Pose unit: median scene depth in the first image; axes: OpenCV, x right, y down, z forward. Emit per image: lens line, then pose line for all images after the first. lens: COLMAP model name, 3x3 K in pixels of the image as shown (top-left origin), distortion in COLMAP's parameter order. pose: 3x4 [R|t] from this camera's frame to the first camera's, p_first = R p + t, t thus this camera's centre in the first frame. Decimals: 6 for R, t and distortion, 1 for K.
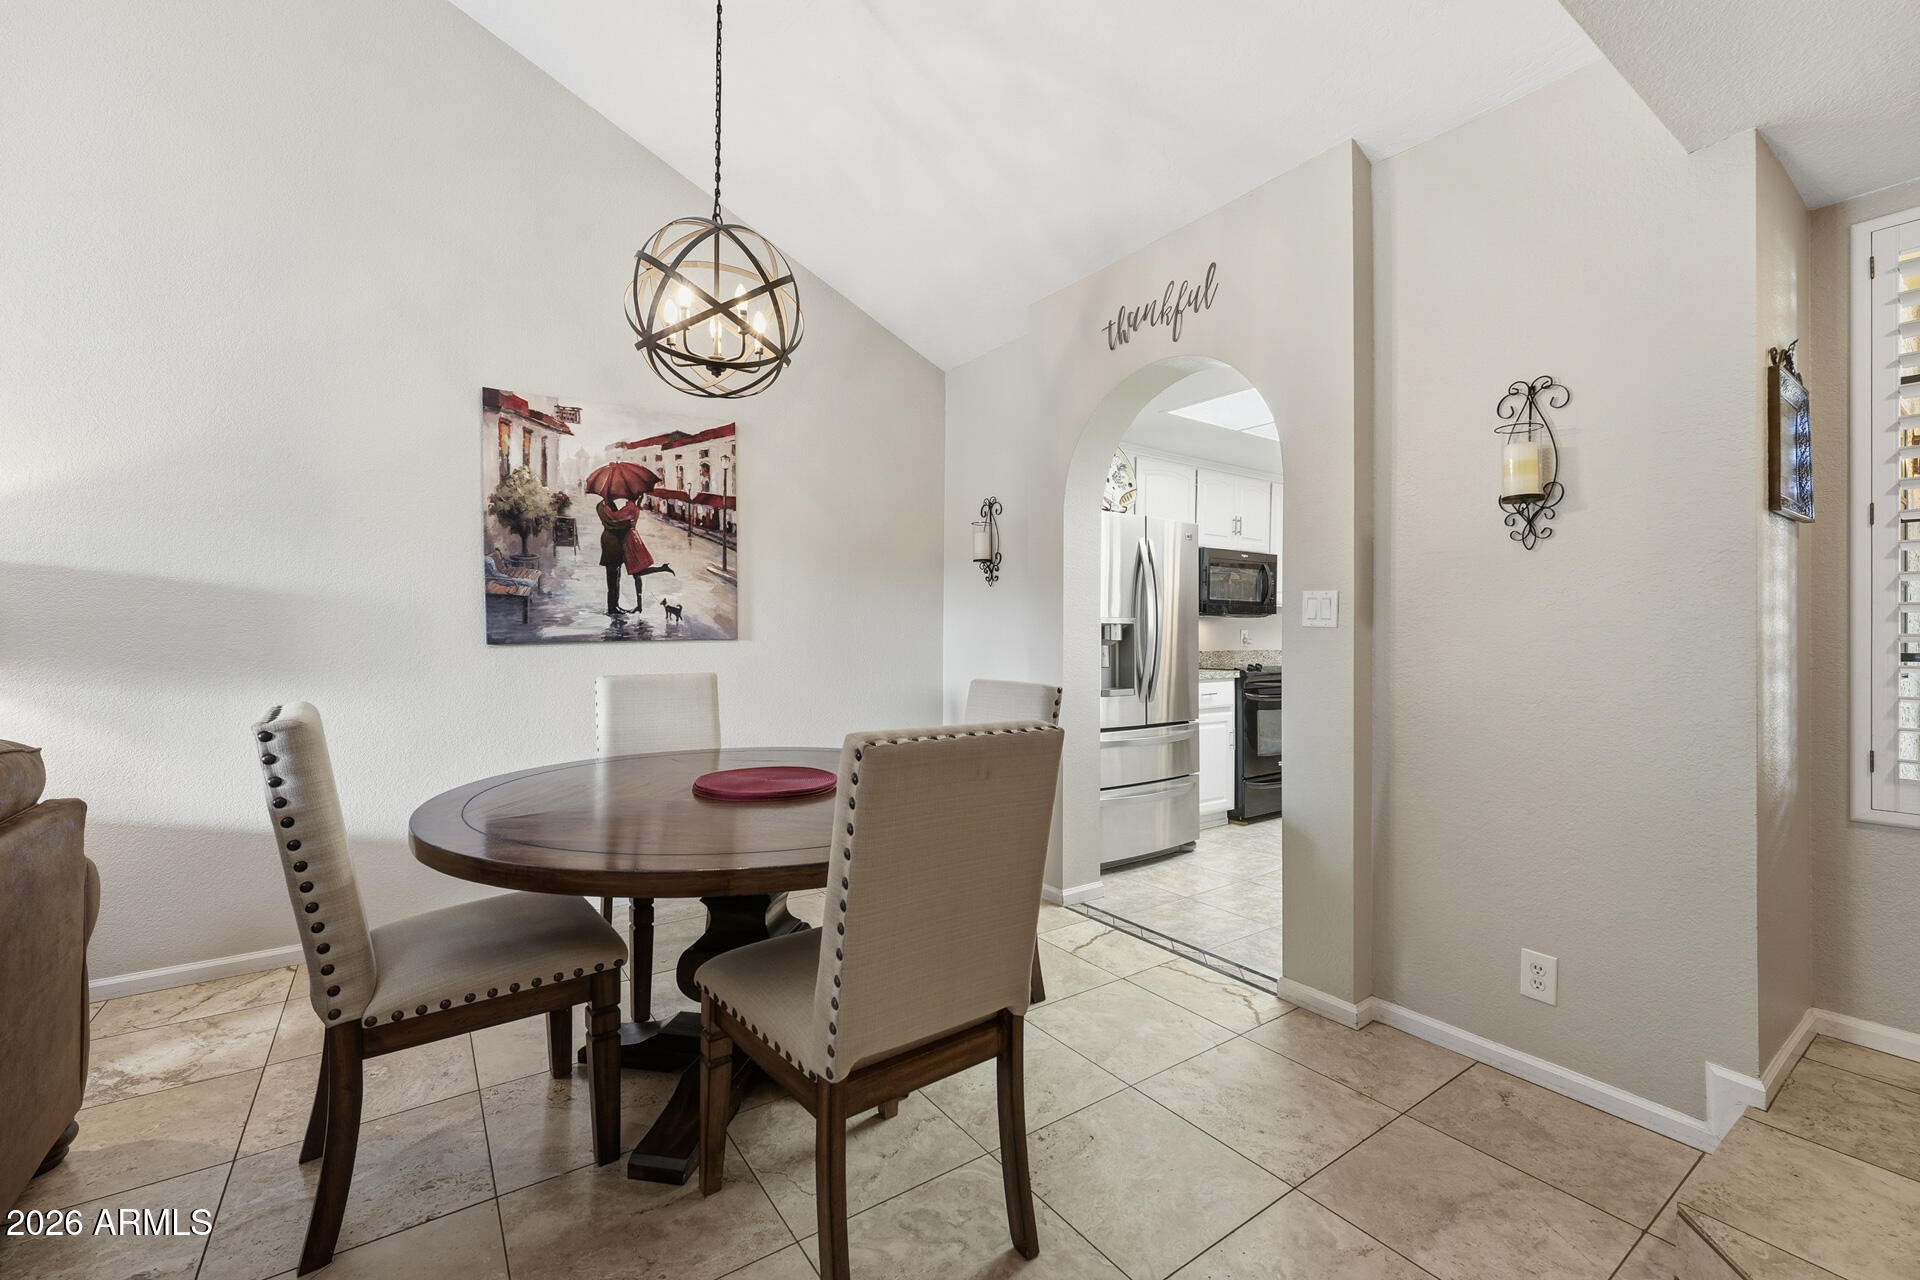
lens RADIAL K [[791.0, 0, 954.4], [0, 791.0, 628.9], [0, 0, 1]] dist [0.000691, 0.000291]
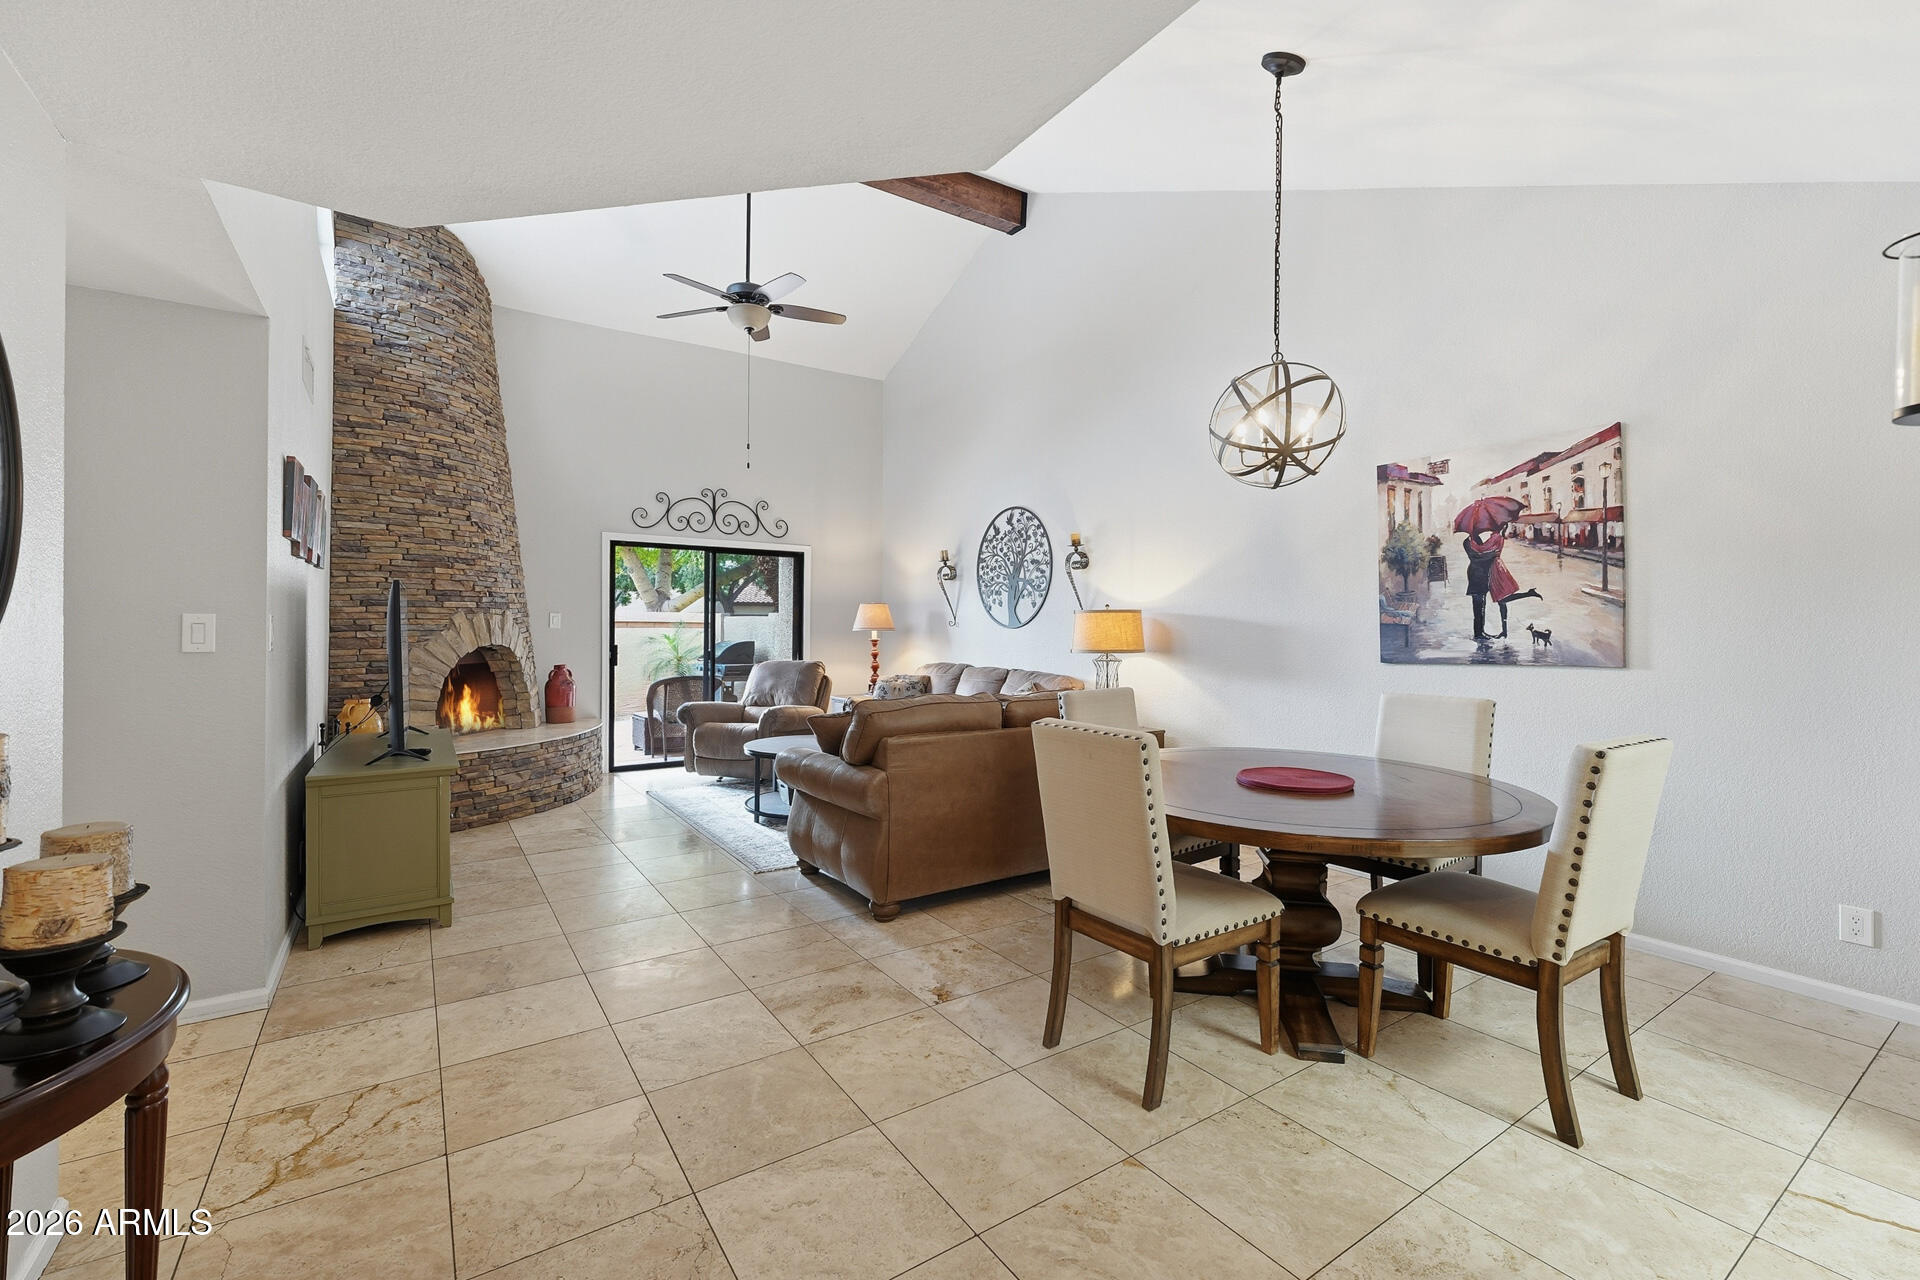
lens RADIAL K [[813.2, 0, 961.1], [0, 813.2, 628.3], [0, 0, 1]] dist [-0.003377, -0.000387]
pose [[-0.012587, -0.001611, -0.999919, 0.744179], [-0.000944, 0.999998, -0.001600, -0.033562], [0.999920, 0.000923, -0.012589, 0.324654]]
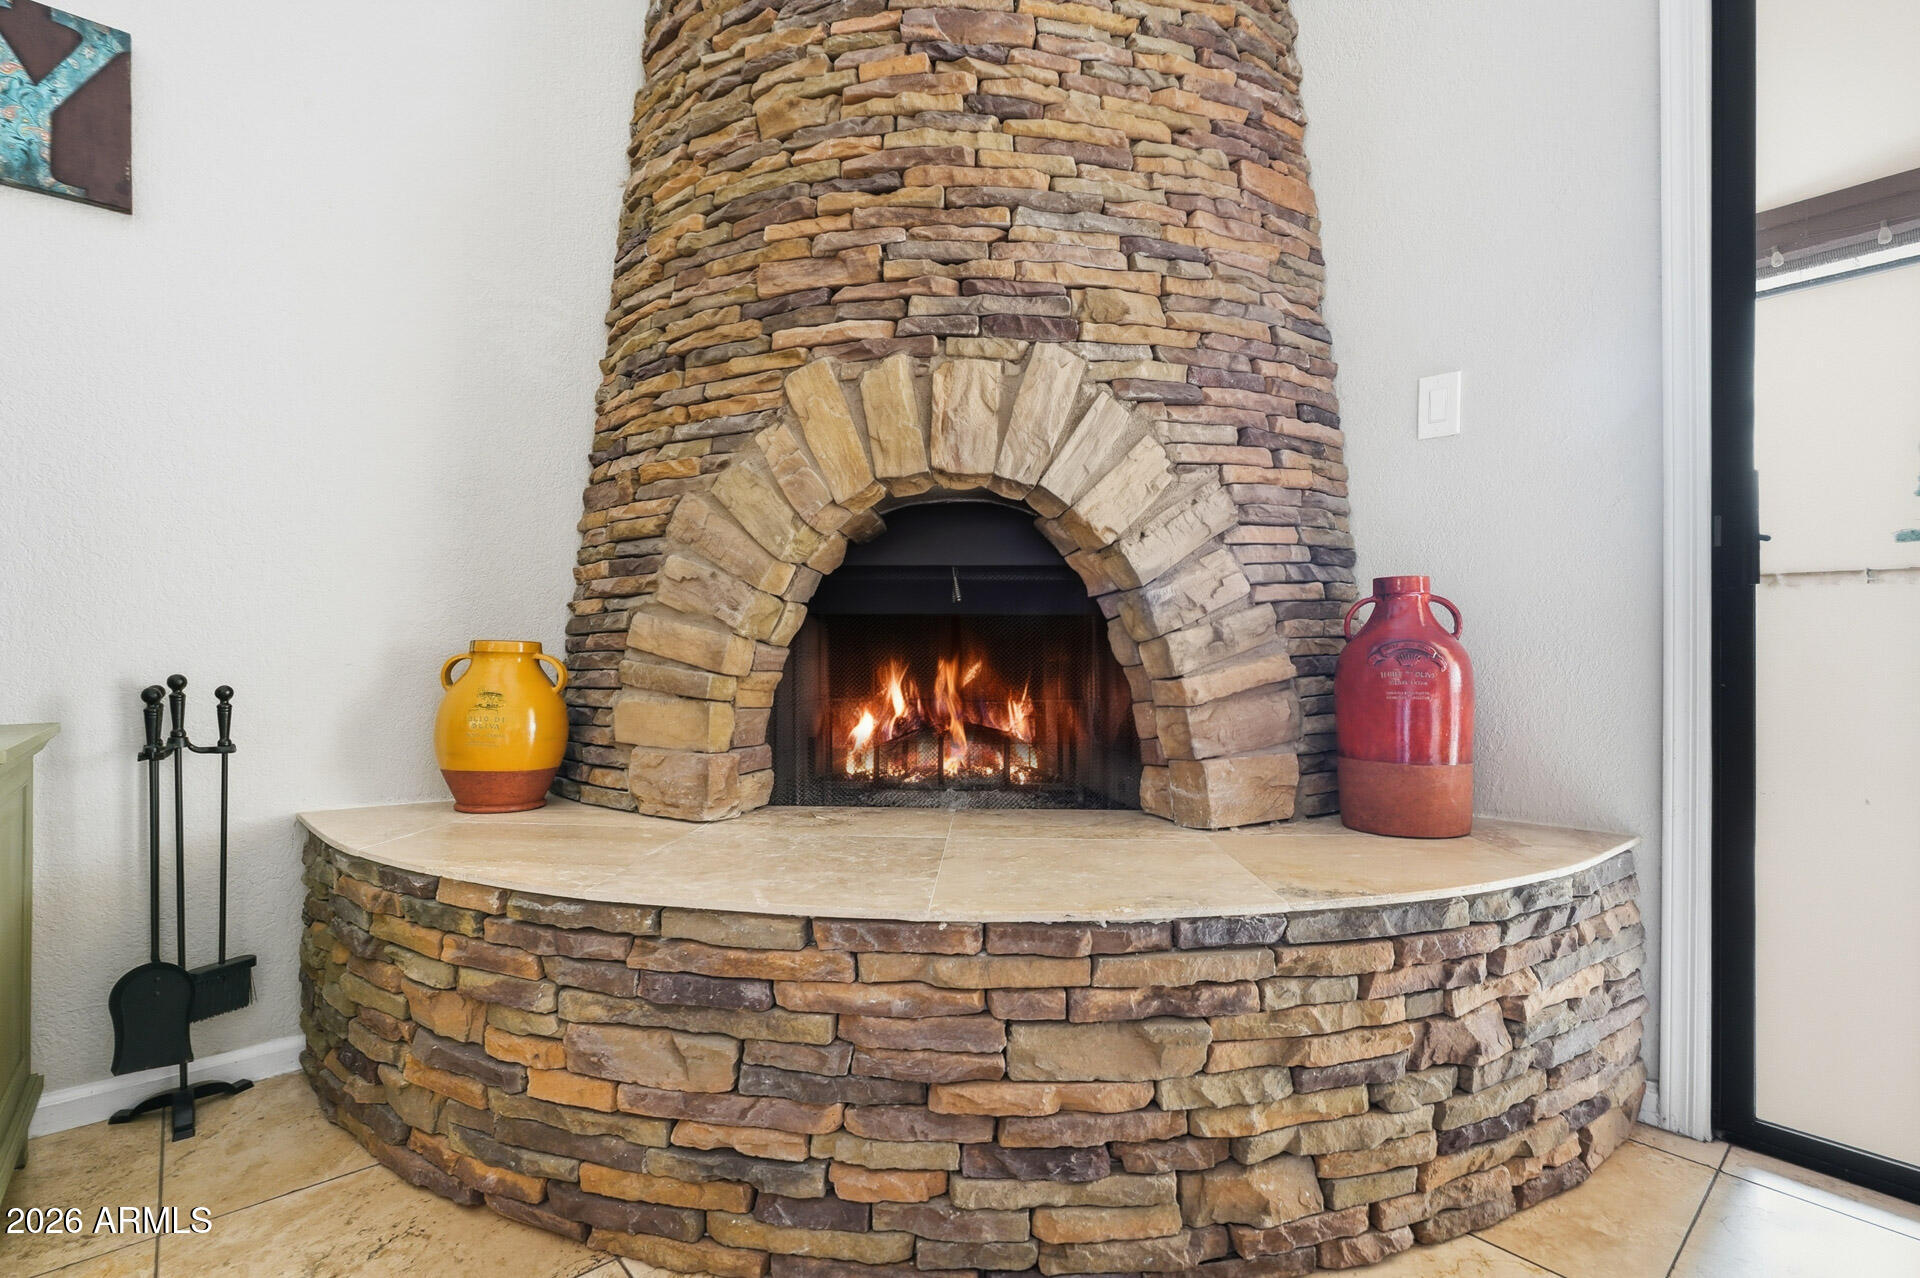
lens RADIAL K [[887.5, 0, 960.0], [0, 887.5, 639.0], [0, 0, 1]] dist [0.000024, -0.000269]
pose [[-0.994509, -0.009063, -0.104253, -1.033402], [-0.007784, 0.999889, -0.012665, 0.104919], [0.104357, -0.011784, -0.994470, -0.243589]]
